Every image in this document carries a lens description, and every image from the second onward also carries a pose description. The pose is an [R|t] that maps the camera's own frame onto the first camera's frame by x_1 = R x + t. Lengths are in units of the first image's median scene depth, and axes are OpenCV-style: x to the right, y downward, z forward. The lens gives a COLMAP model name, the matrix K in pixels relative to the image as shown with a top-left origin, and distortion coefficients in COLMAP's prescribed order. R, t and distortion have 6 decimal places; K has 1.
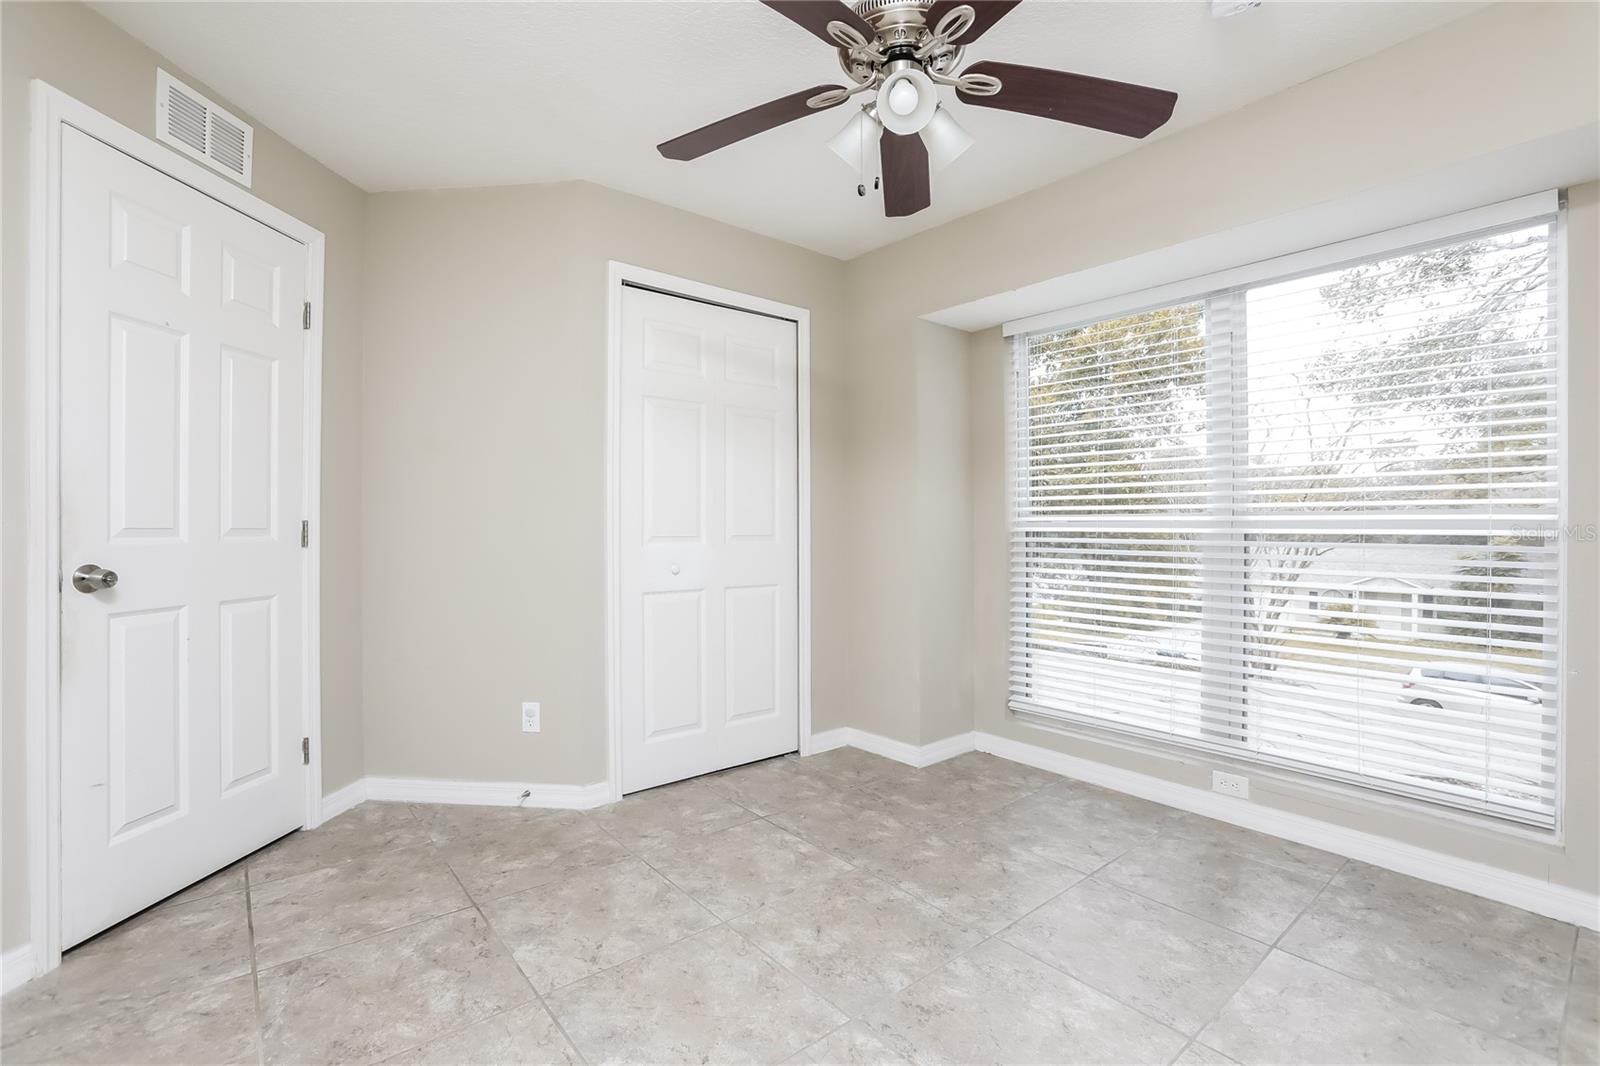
lens RADIAL K [[727.7, 0, 804.4], [0, 727.7, 533.6], [0, 0, 1]] dist [-0.031964, 0.003041]
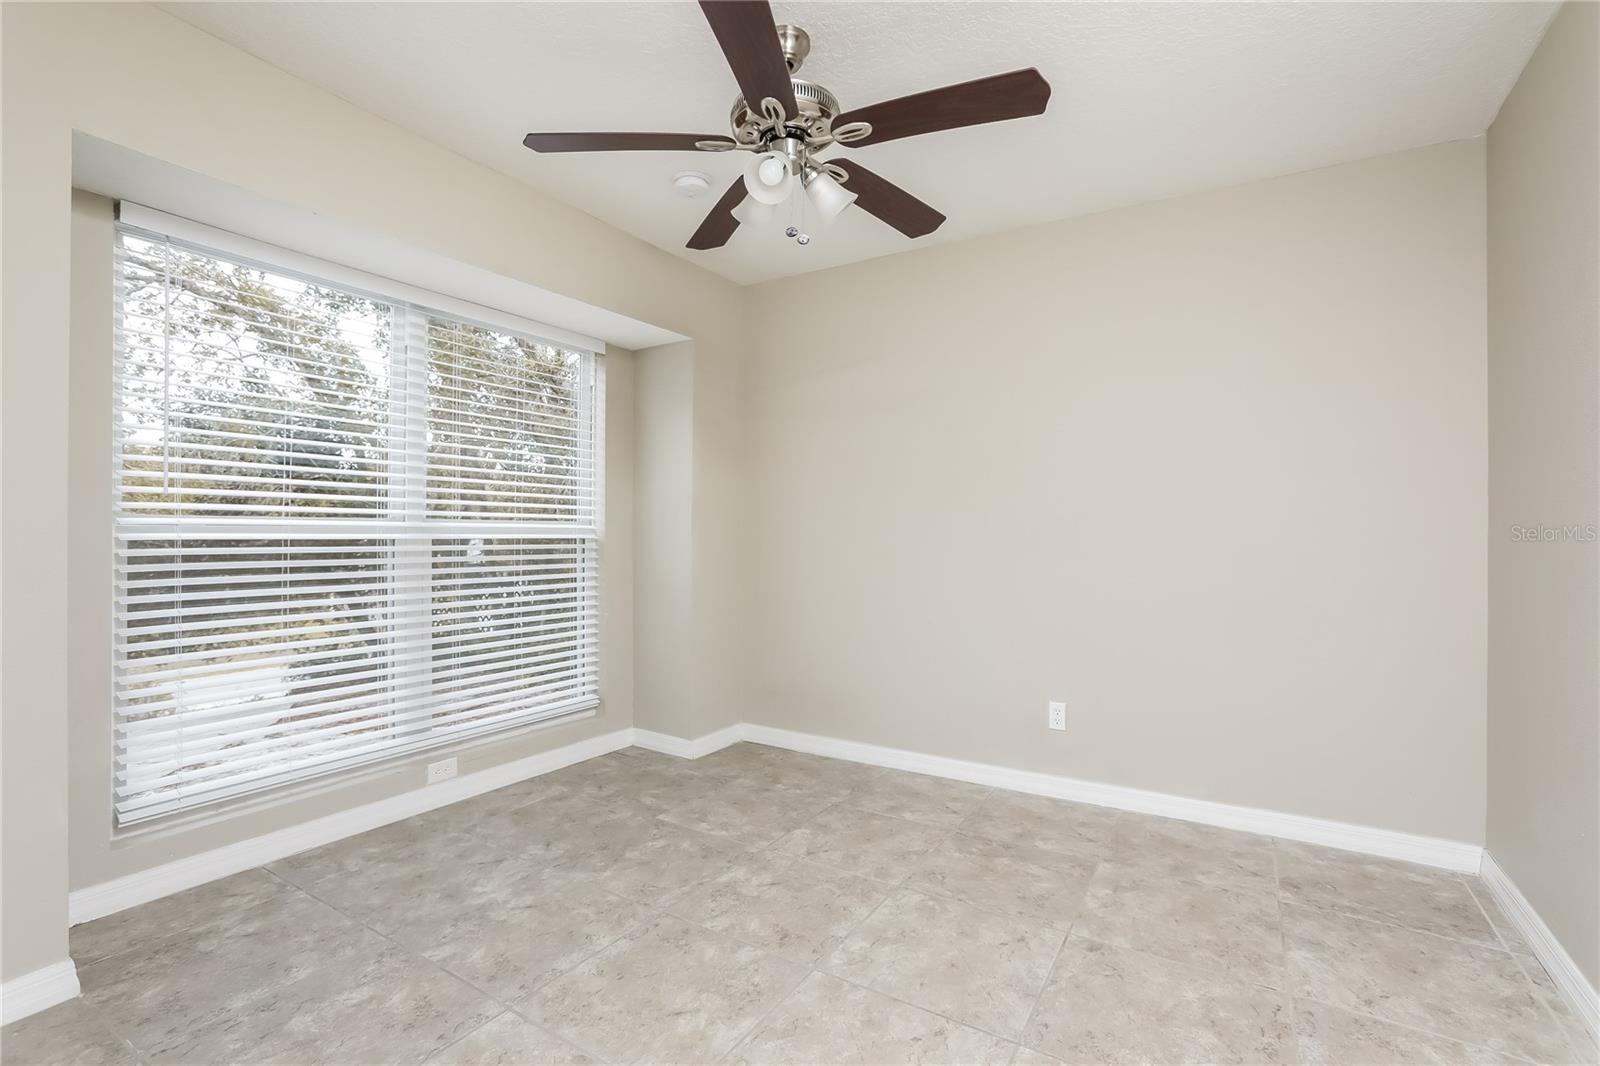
lens RADIAL K [[727.7, 0, 792.7], [0, 727.7, 531.7], [0, 0, 1]] dist [-0.031964, 0.003041]
pose [[-0.313800, -0.000817, 0.949489, -0.620387], [0.004790, 0.999986, 0.002443, -0.011660], [-0.949477, 0.005315, -0.313792, 0.857058]]
